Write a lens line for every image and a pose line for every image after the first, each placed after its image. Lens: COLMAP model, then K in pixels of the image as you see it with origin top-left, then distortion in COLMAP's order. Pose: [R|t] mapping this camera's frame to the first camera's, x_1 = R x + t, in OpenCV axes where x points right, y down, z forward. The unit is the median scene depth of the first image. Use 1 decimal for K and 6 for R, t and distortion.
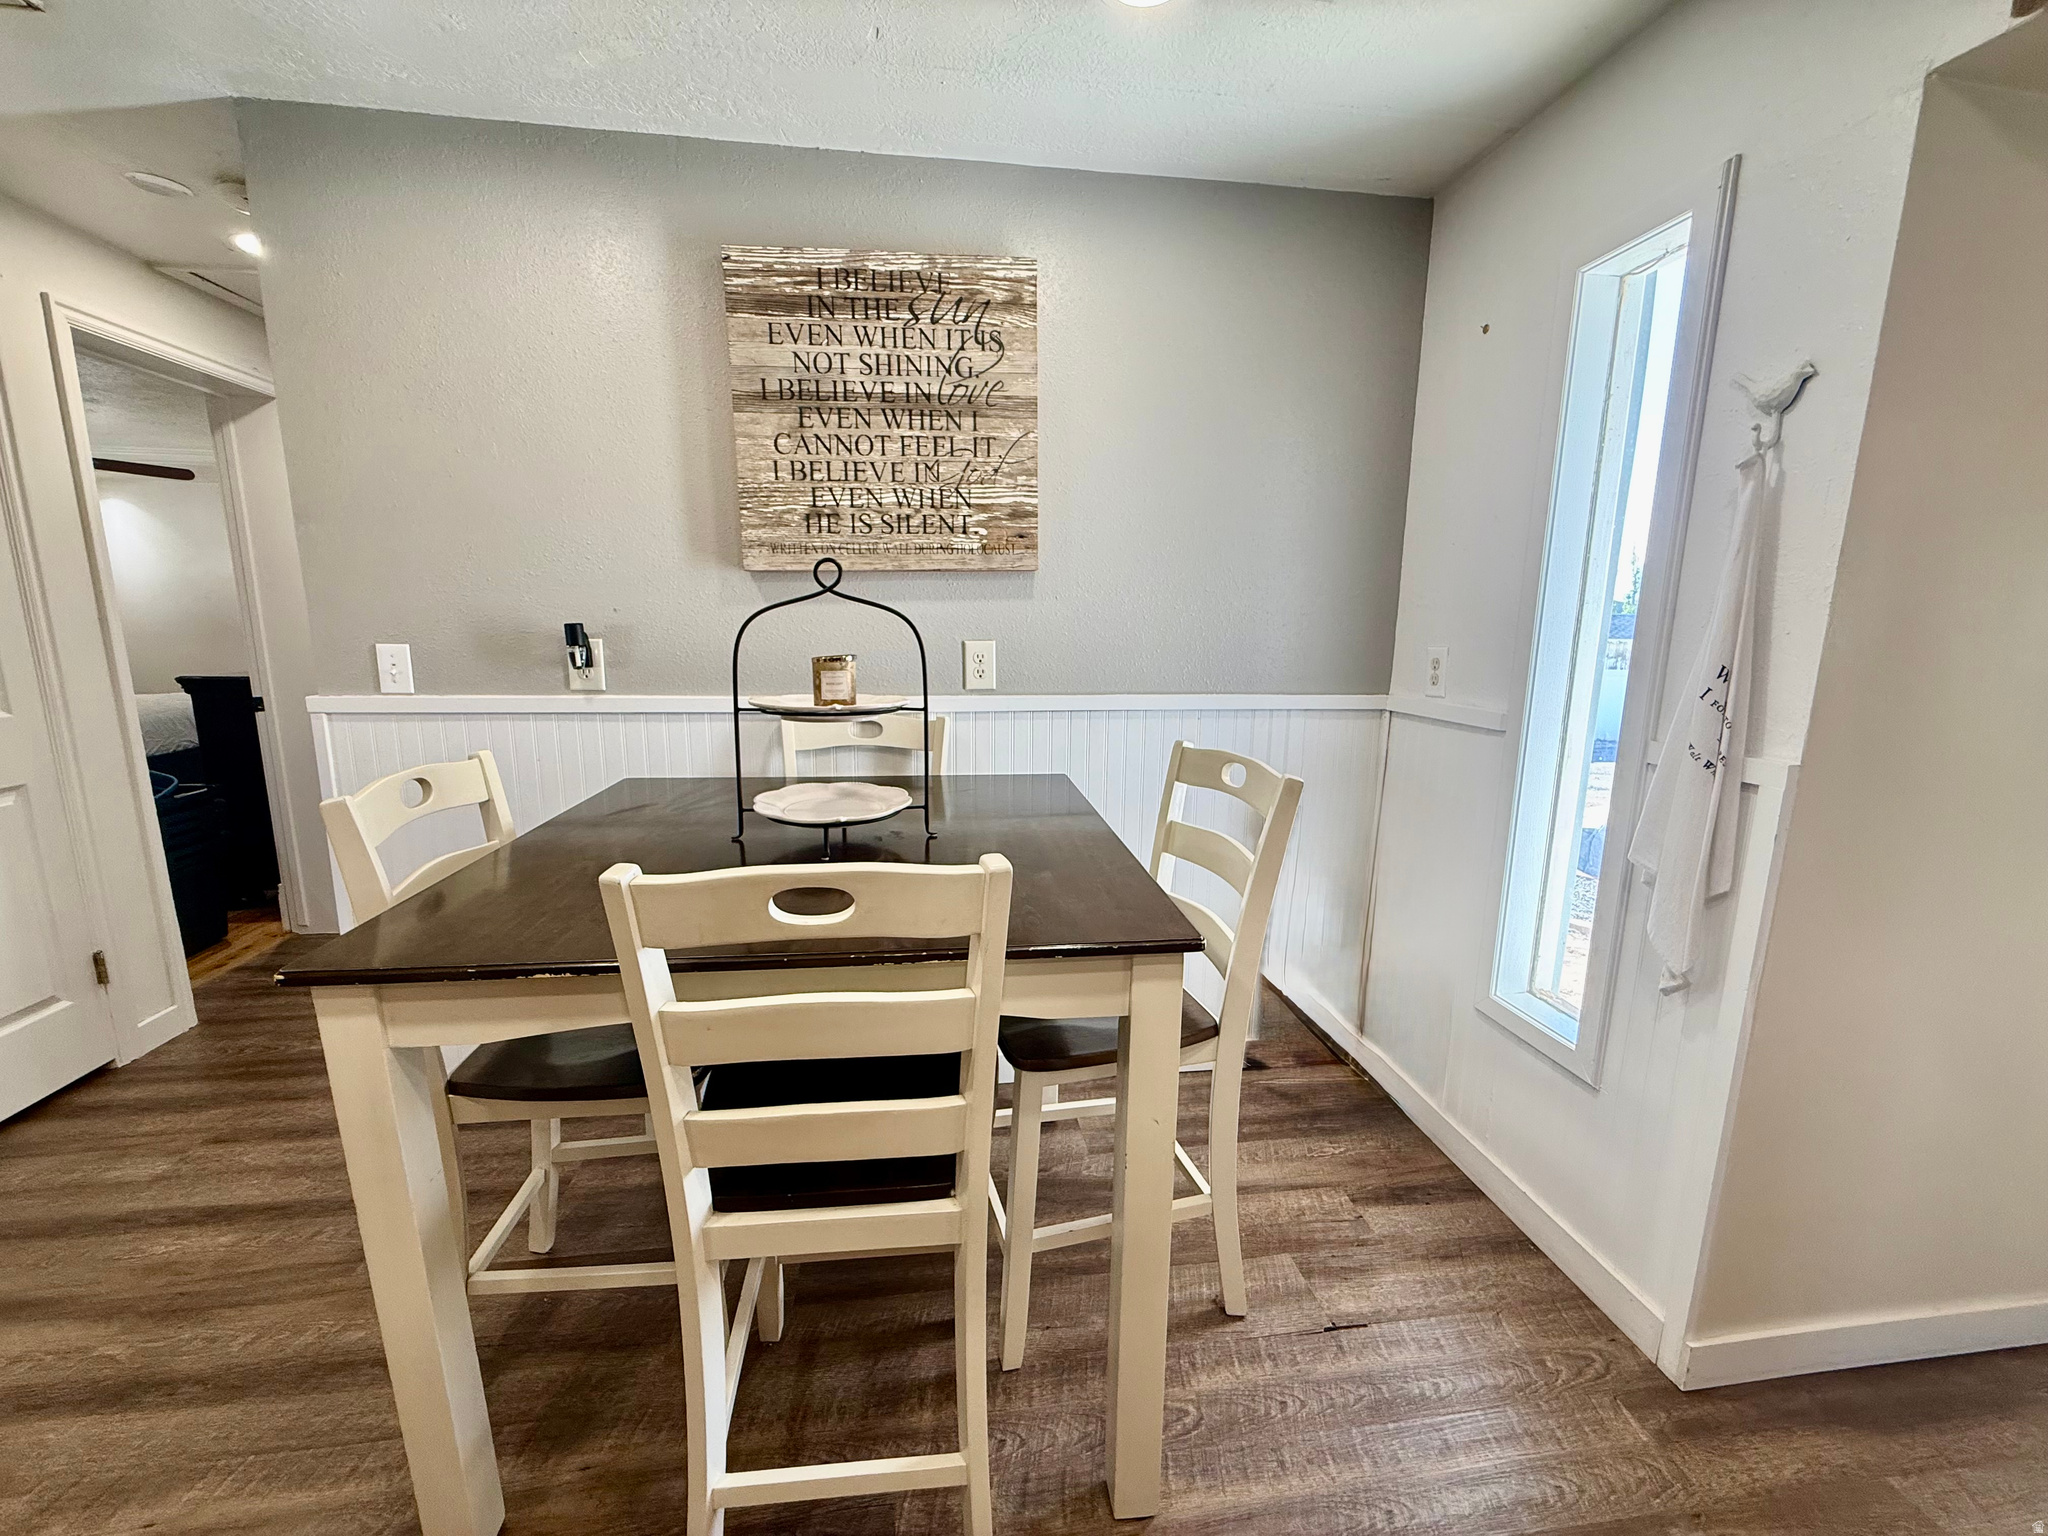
lens RADIAL K [[812.8, 0, 1020.7], [0, 812.8, 762.6], [0, 0, 1]] dist [0.002847, -0.000386]
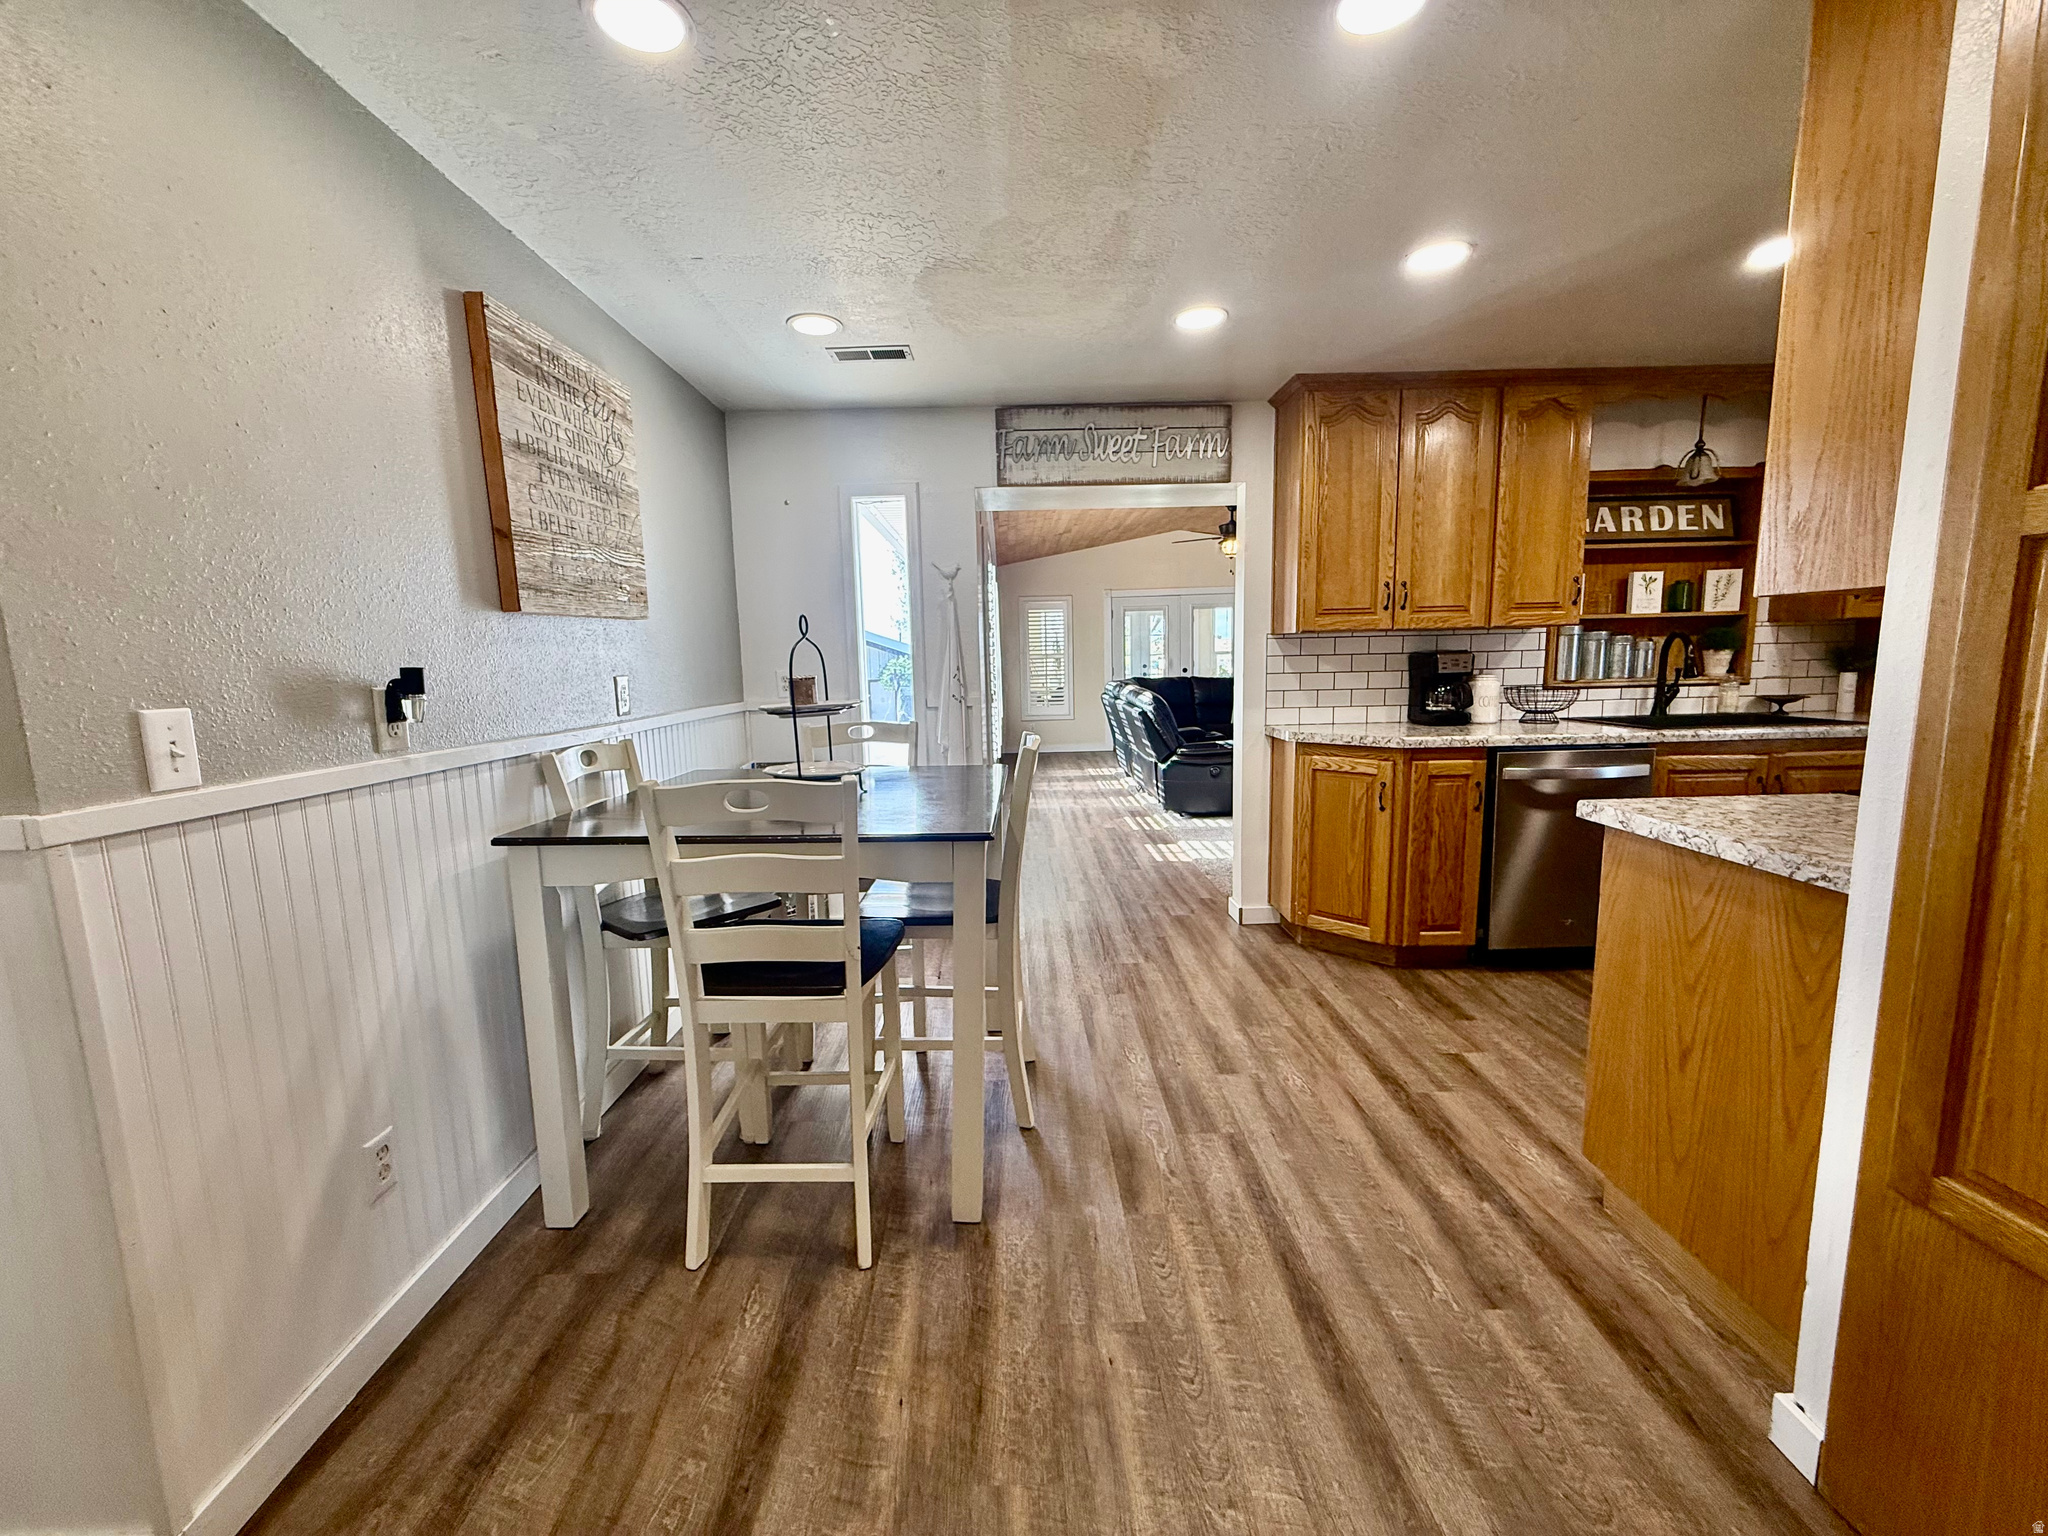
lens RADIAL K [[812.8, 0, 1020.7], [0, 812.8, 762.6], [0, 0, 1]] dist [0.002847, -0.000386]
pose [[0.117480, -0.140145, 0.983137, -1.304028], [0.191647, 0.974582, 0.116024, -0.054288], [-0.974407, 0.174785, 0.141352, 0.296873]]
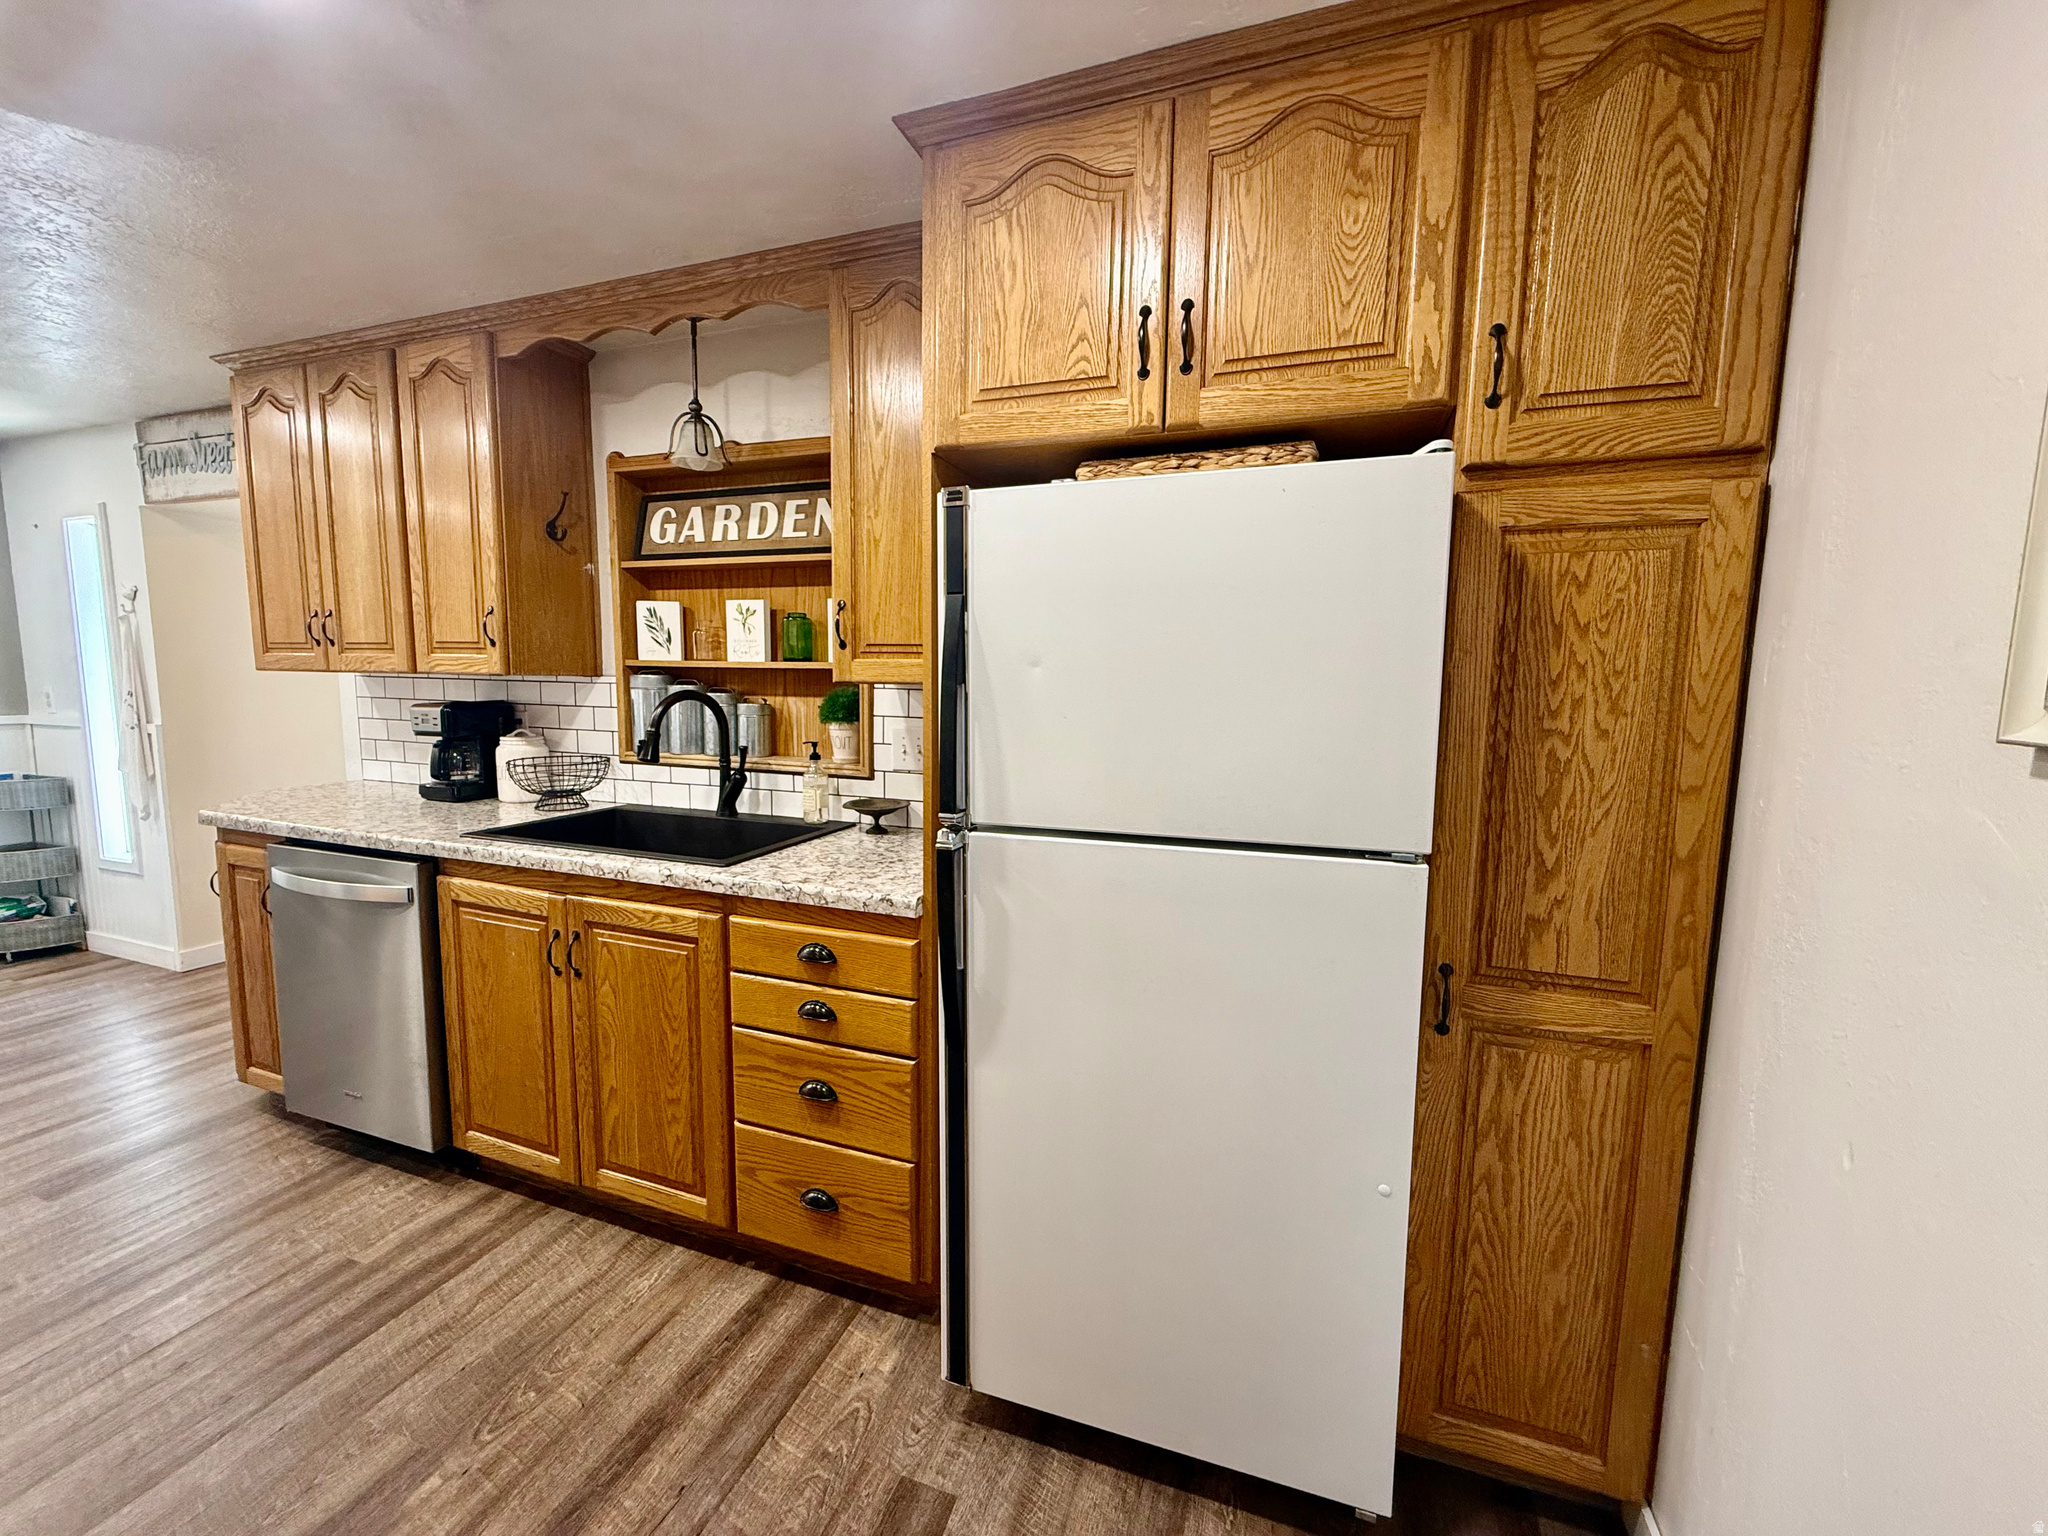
lens RADIAL K [[812.8, 0, 1020.7], [0, 812.8, 762.6], [0, 0, 1]] dist [0.002847, -0.000386]
pose [[0.464617, -0.098403, 0.880027, -0.123241], [0.135908, 0.989956, 0.038941, 0.281068], [-0.875020, 0.101511, 0.473324, -1.941948]]
